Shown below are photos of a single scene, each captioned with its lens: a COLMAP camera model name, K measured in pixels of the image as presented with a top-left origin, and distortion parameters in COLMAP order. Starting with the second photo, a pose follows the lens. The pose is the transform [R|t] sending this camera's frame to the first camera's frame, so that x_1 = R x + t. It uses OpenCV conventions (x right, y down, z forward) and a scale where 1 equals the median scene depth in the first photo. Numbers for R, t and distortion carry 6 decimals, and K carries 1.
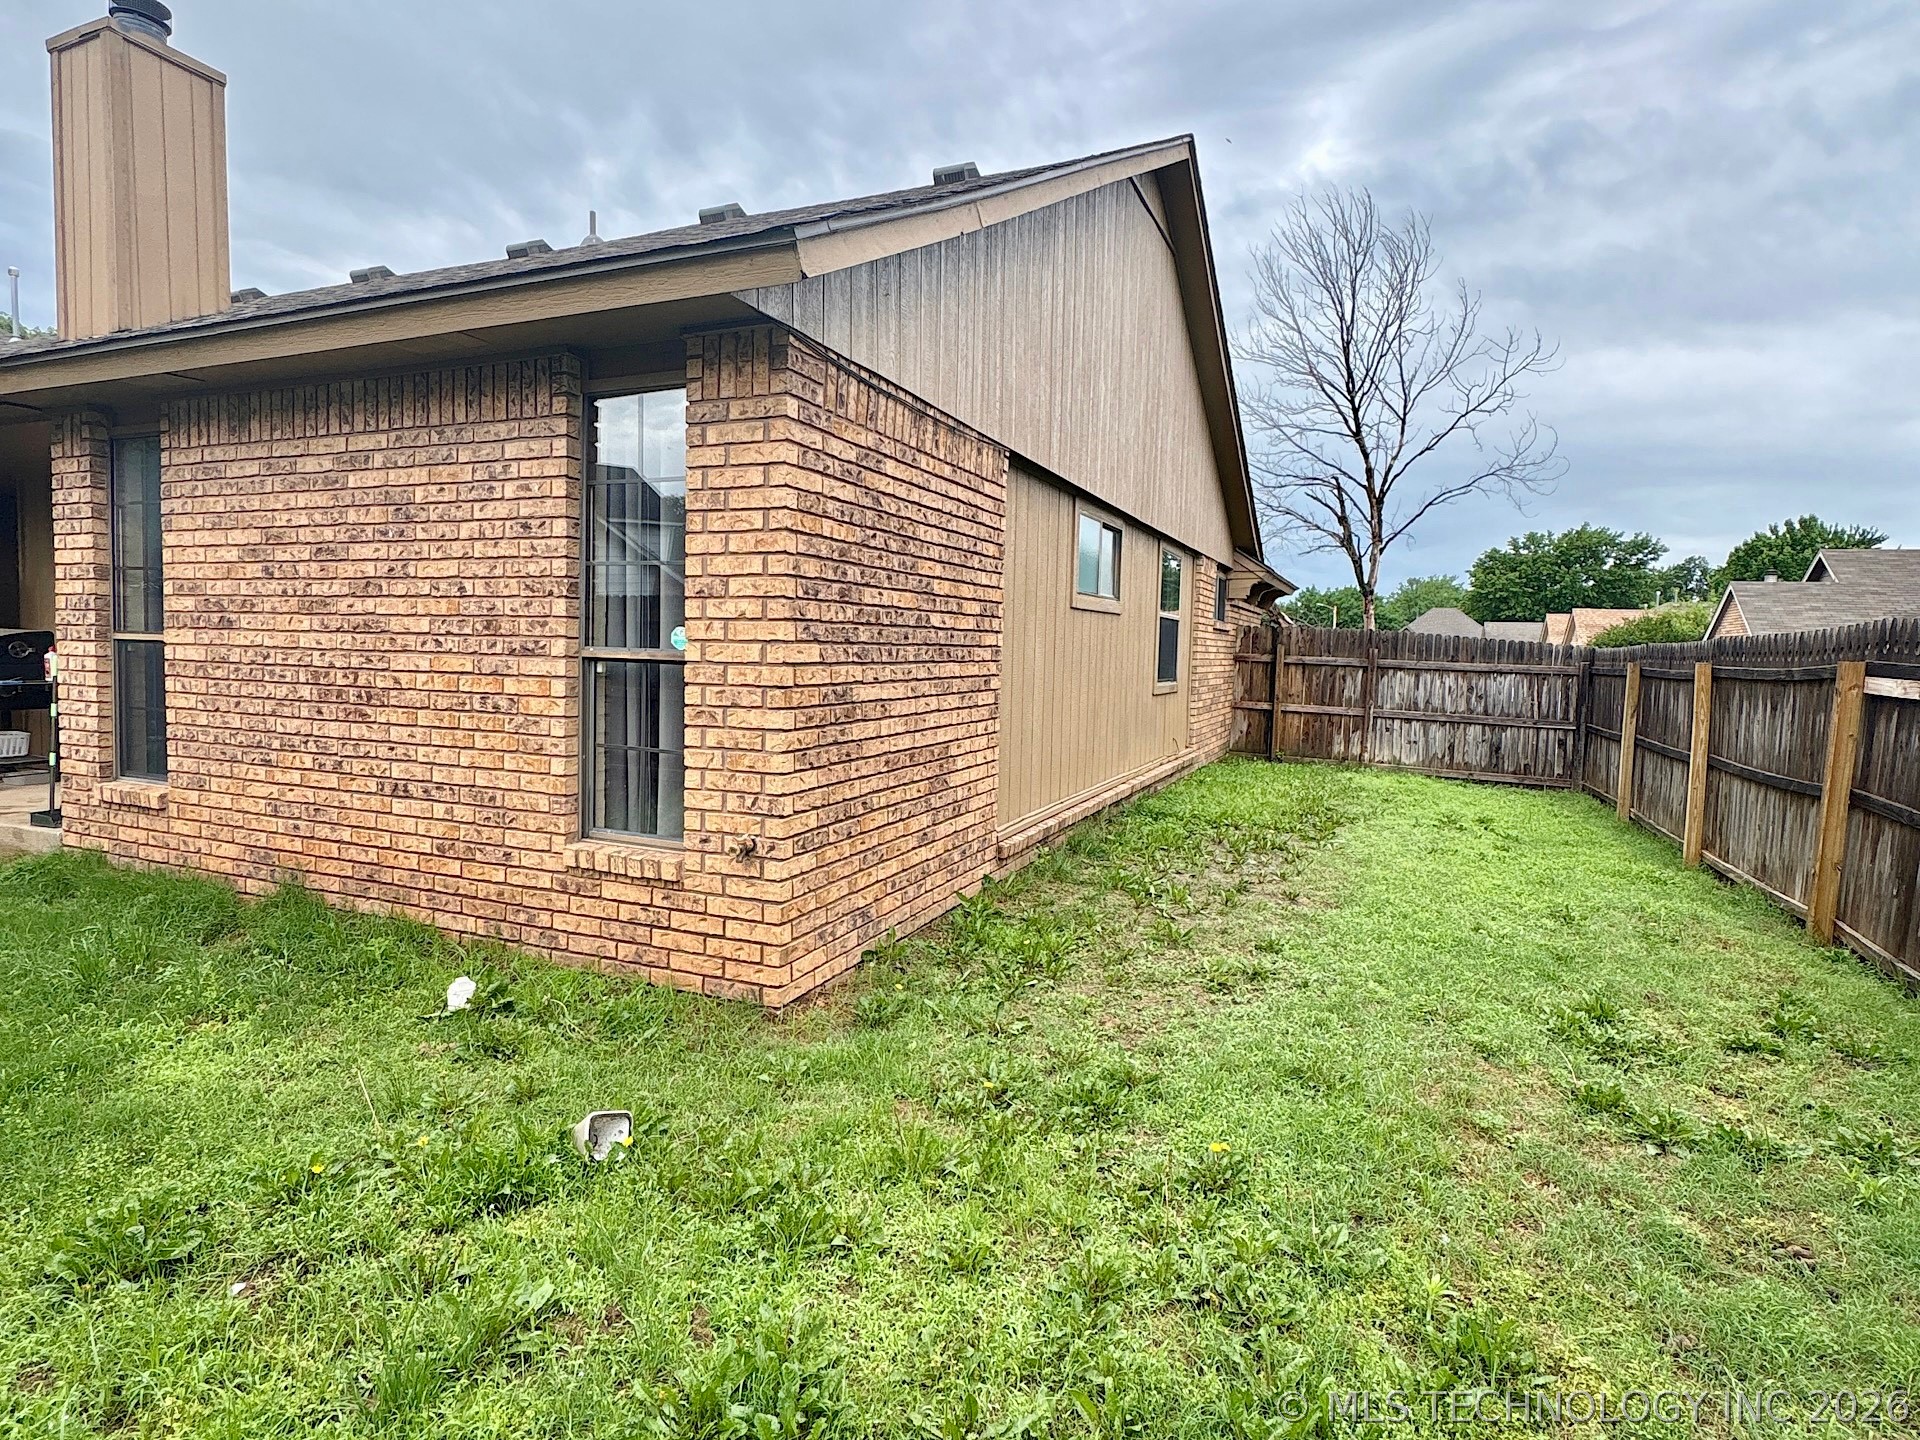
lens RADIAL K [[1009.7, 0, 964.7], [0, 1009.7, 723.5], [0, 0, 1]] dist [-0.007811, 0.006040]
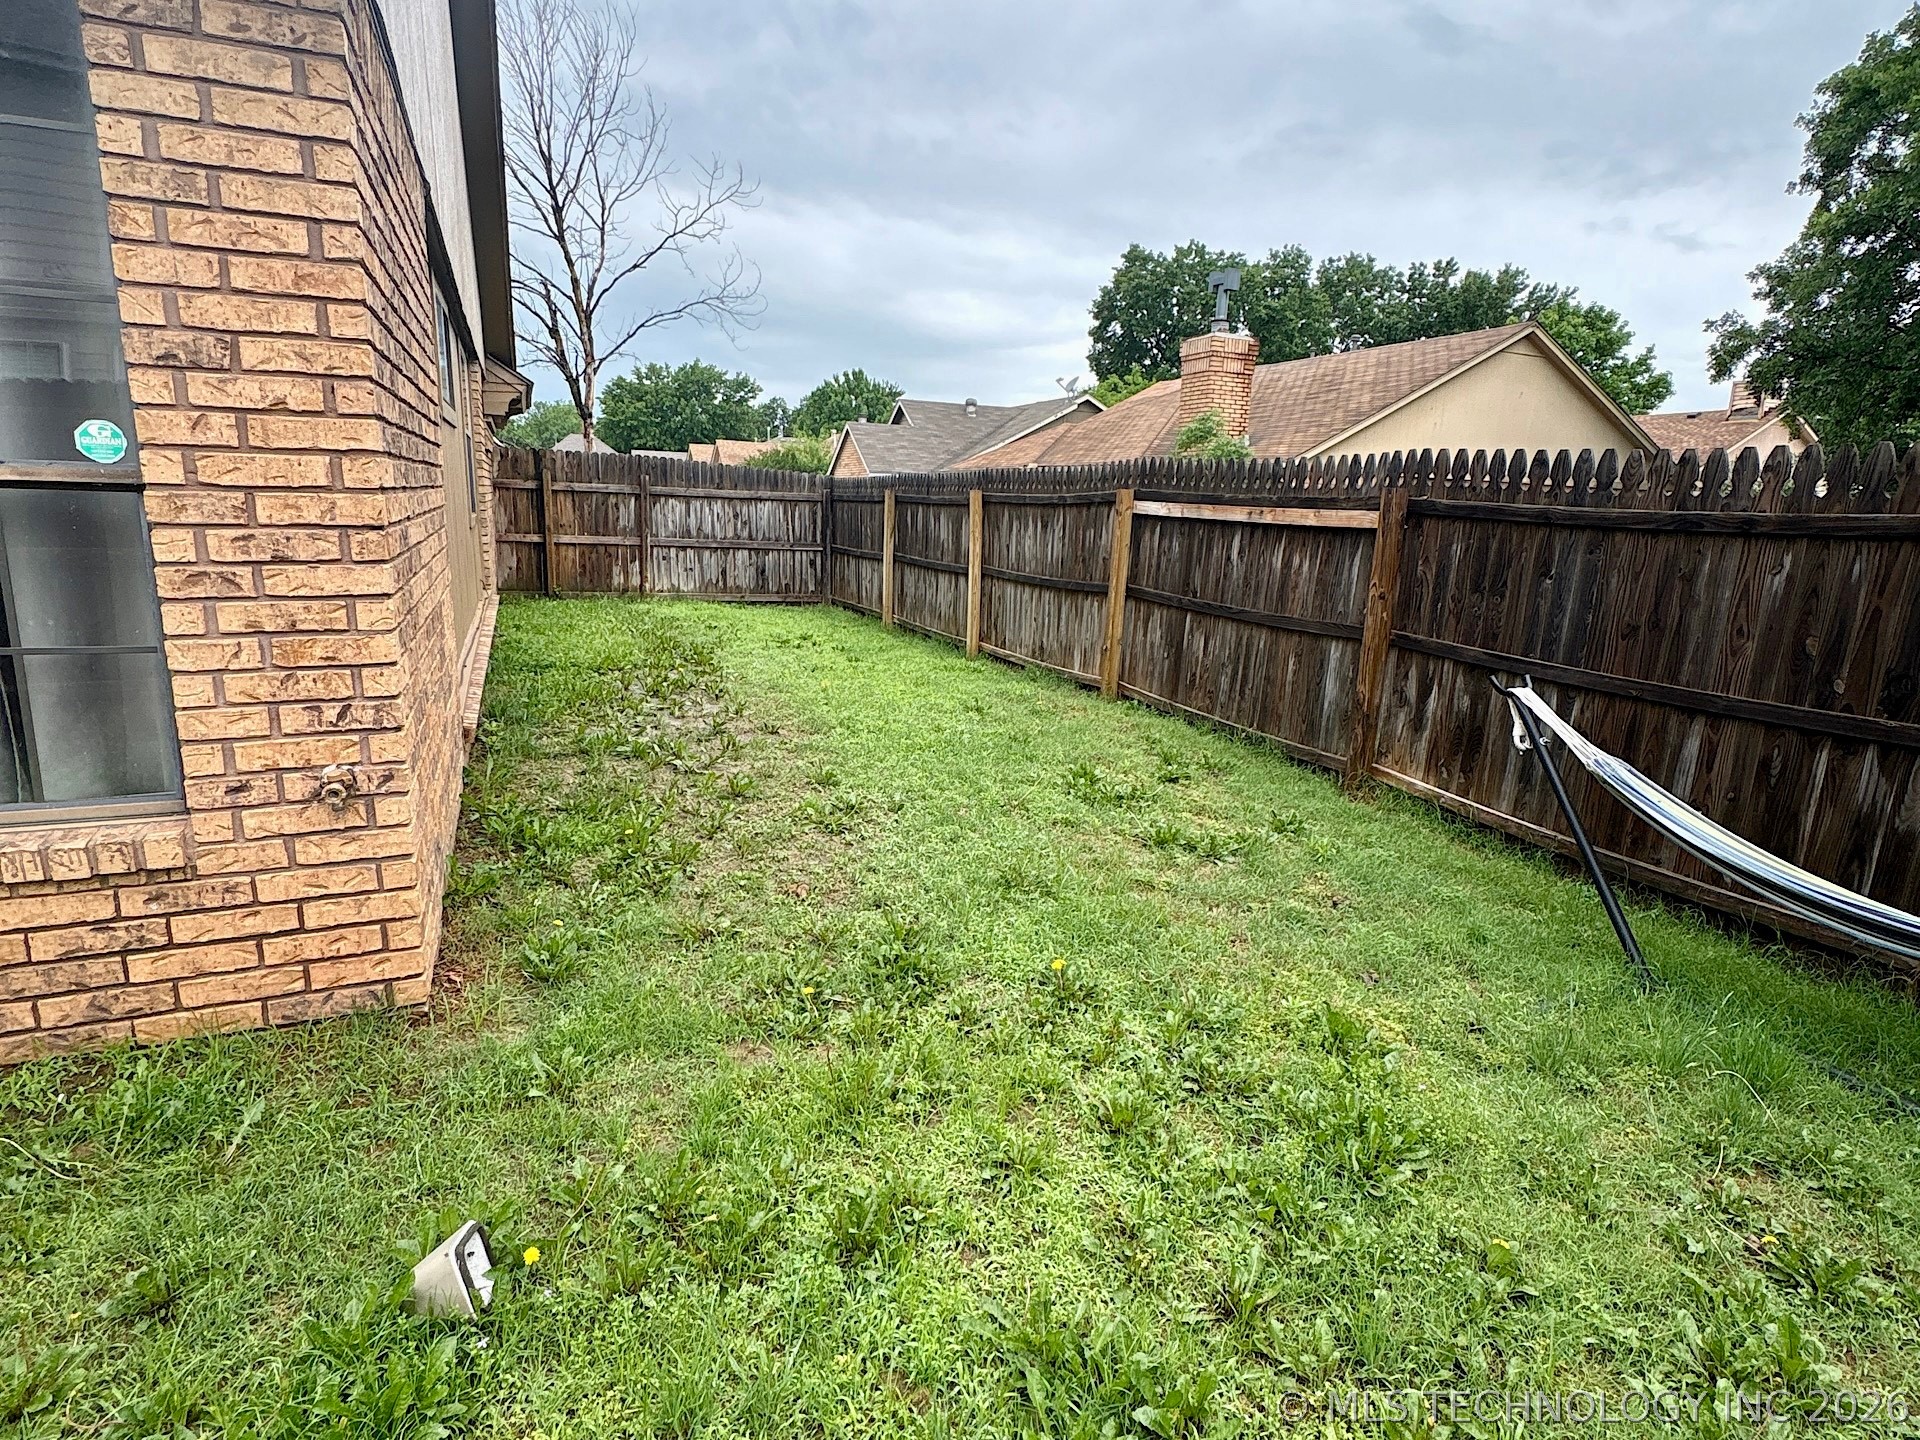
lens RADIAL K [[1009.7, 0, 961.4], [0, 1009.7, 720.6], [0, 0, 1]] dist [-0.007811, 0.006040]
pose [[0.693454, -0.159153, 0.702703, -0.291158], [0.042103, 0.982583, 0.180994, -0.011696], [-0.719270, -0.095925, 0.688077, 0.216109]]
